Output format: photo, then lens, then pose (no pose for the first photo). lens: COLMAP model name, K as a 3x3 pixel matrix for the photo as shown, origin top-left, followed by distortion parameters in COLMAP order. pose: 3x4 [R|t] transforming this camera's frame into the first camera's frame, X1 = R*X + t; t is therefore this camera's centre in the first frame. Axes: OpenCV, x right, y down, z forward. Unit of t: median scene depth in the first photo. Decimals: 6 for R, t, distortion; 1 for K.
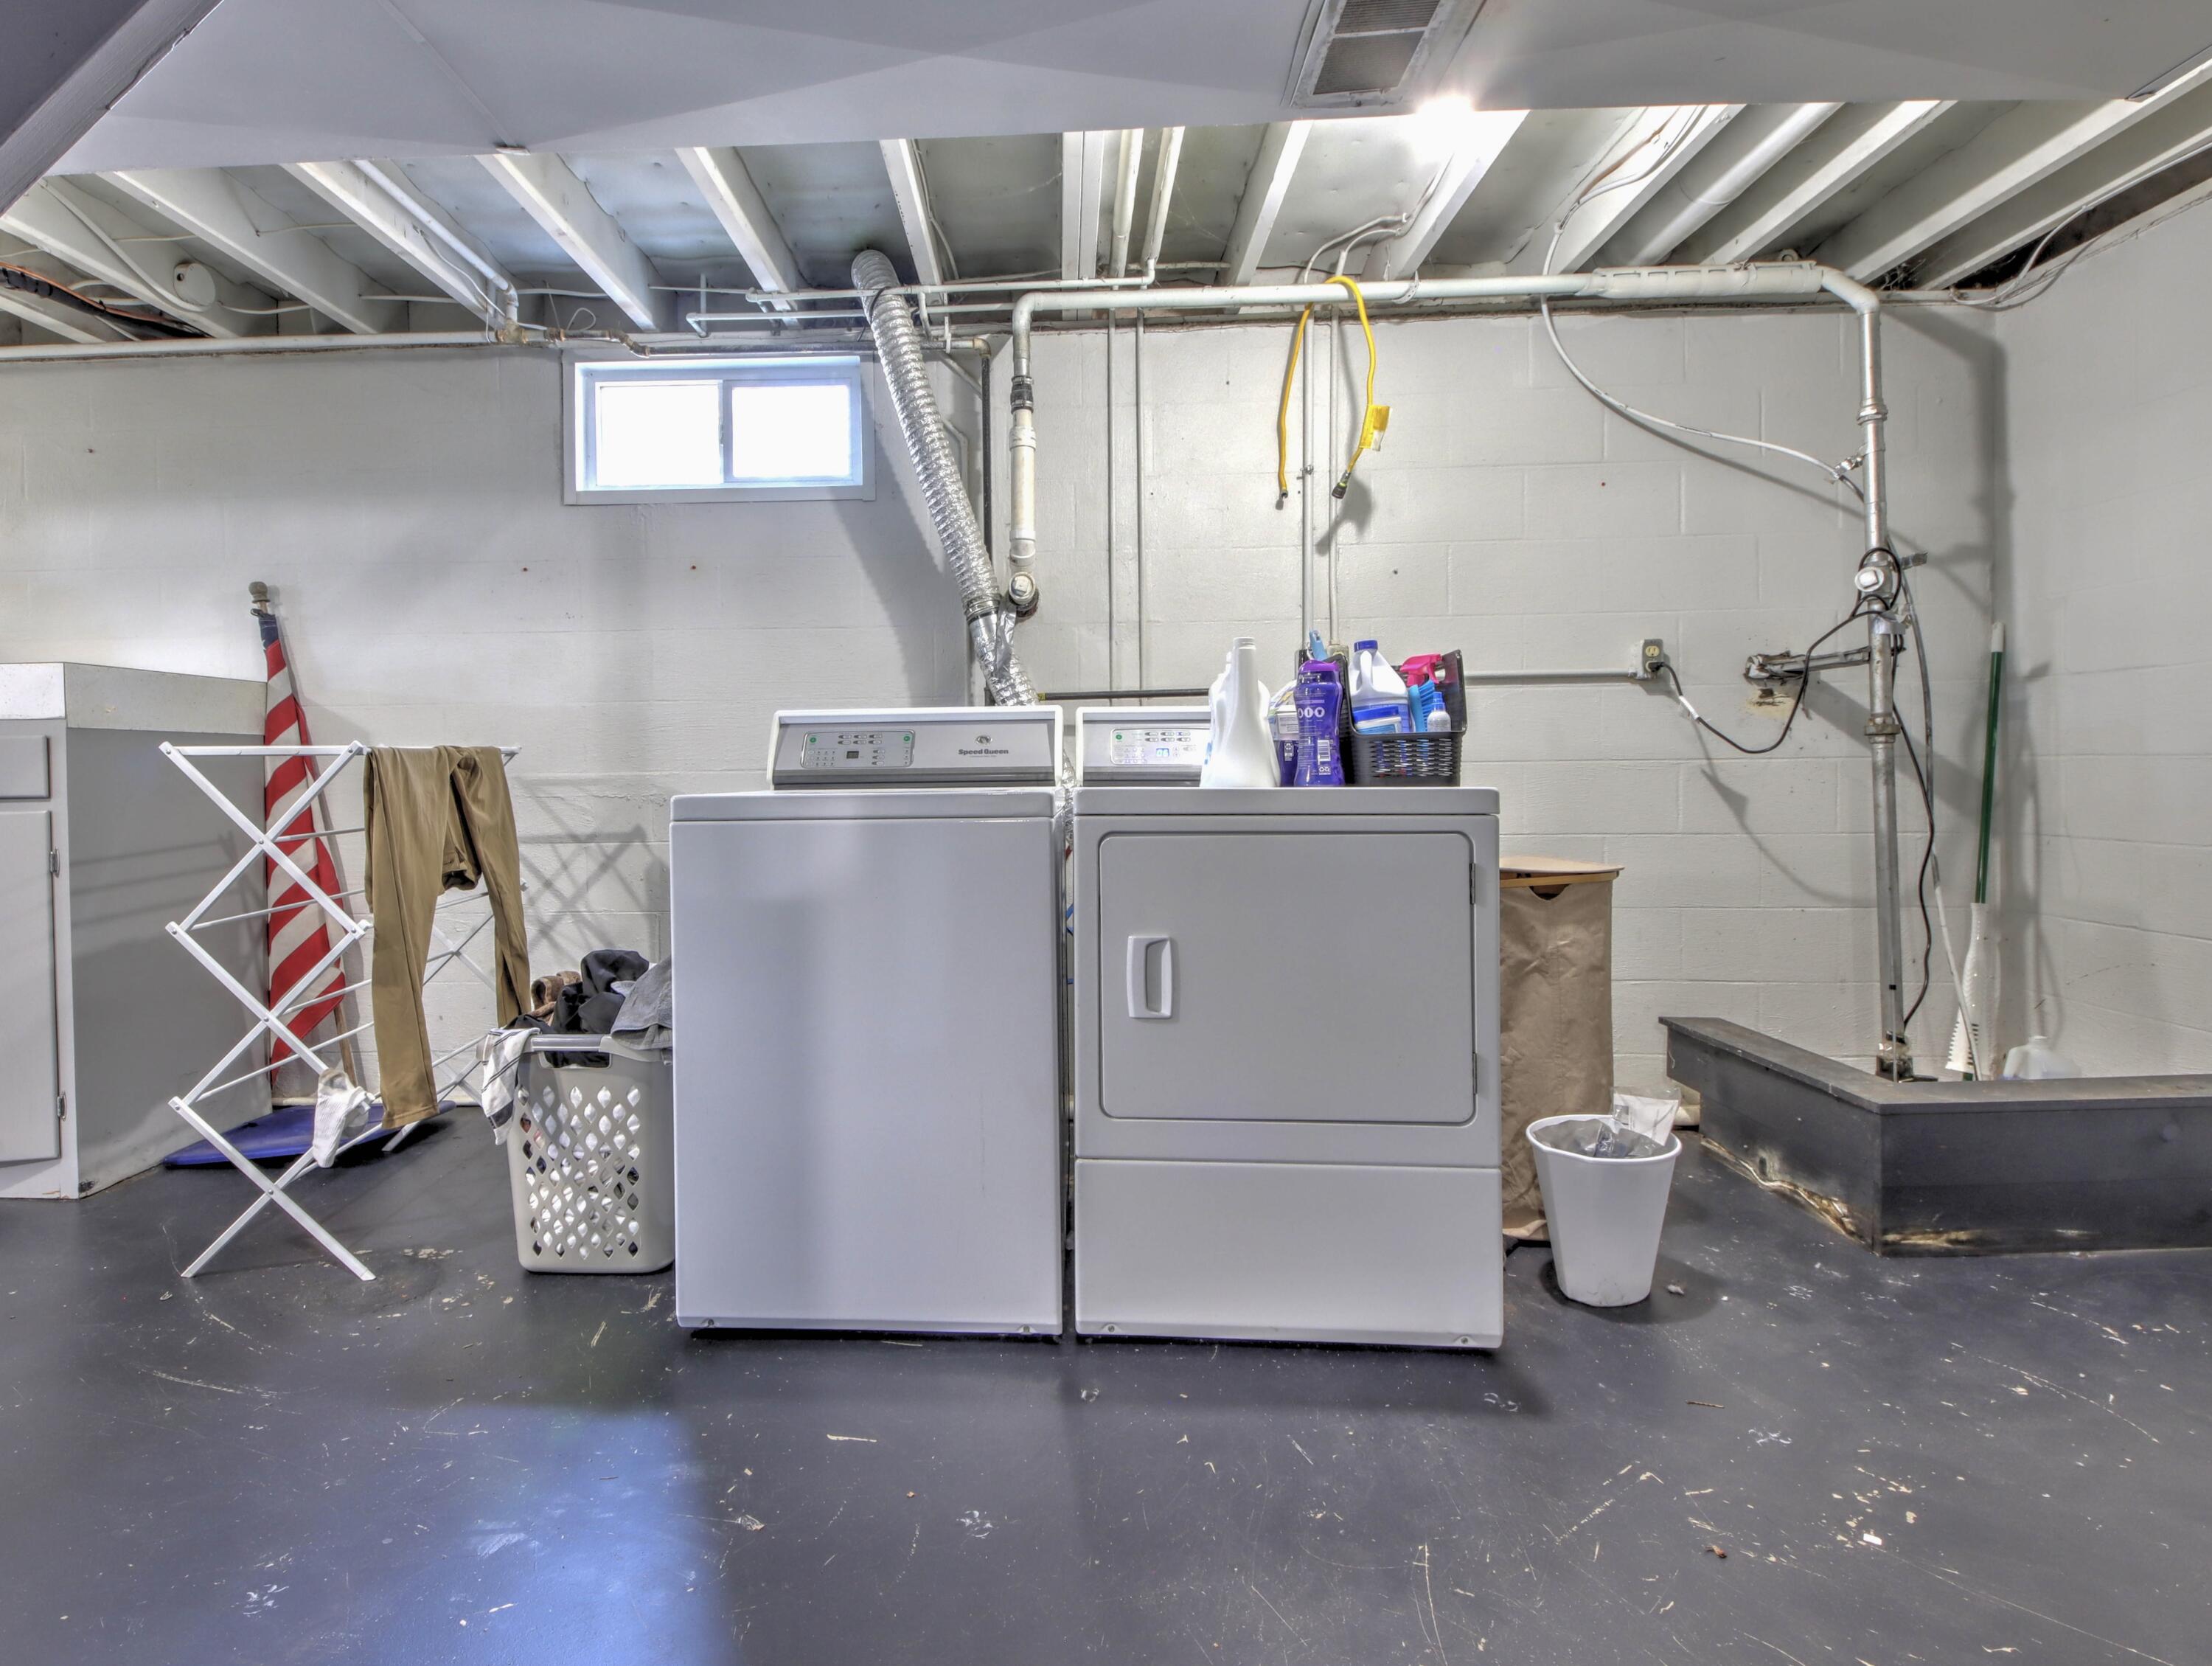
lens RADIAL K [[1152.5, 0, 1106.2], [0, 1152.5, 786.4], [0, 0, 1]] dist [0.034653, -0.000110]
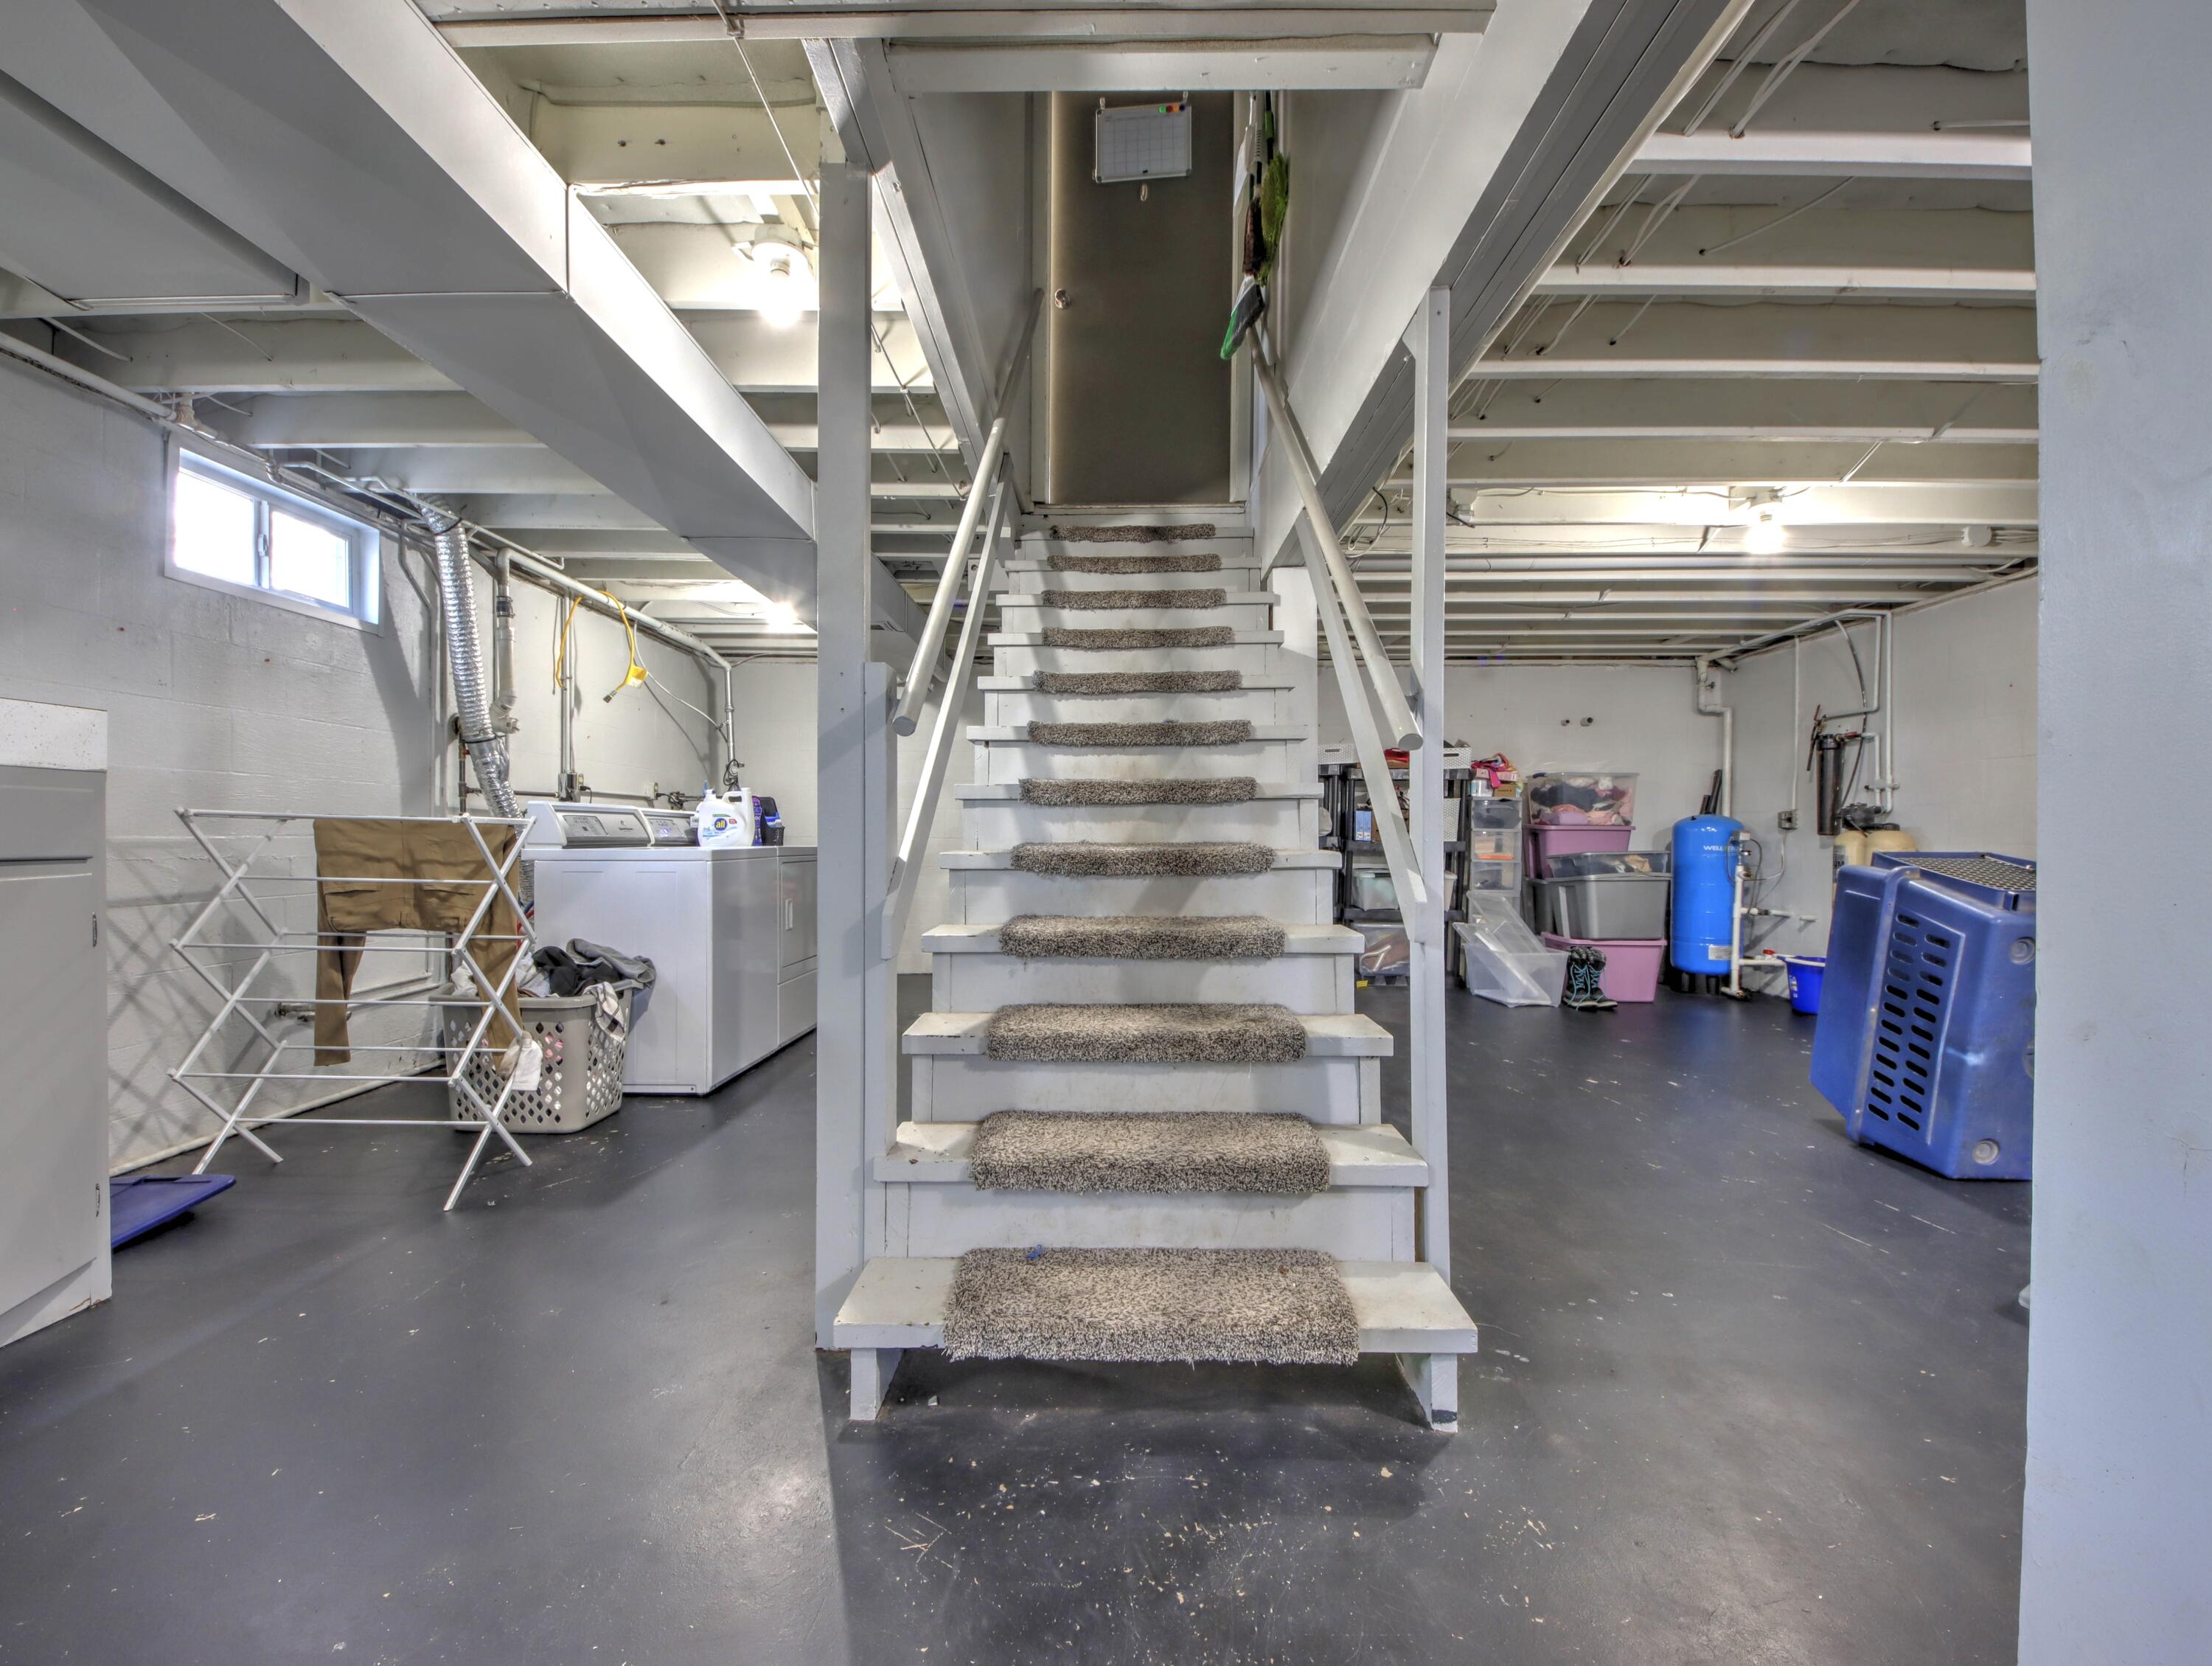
lens RADIAL K [[968.2, 0, 1094.4], [0, 968.2, 842.2], [0, 0, 1]] dist [0.024126, -0.016765]
pose [[-0.052506, 0.005883, 0.998603, -1.358138], [0.011289, 0.999922, -0.005297, 0.007962], [-0.998557, 0.010995, -0.052569, 0.224677]]
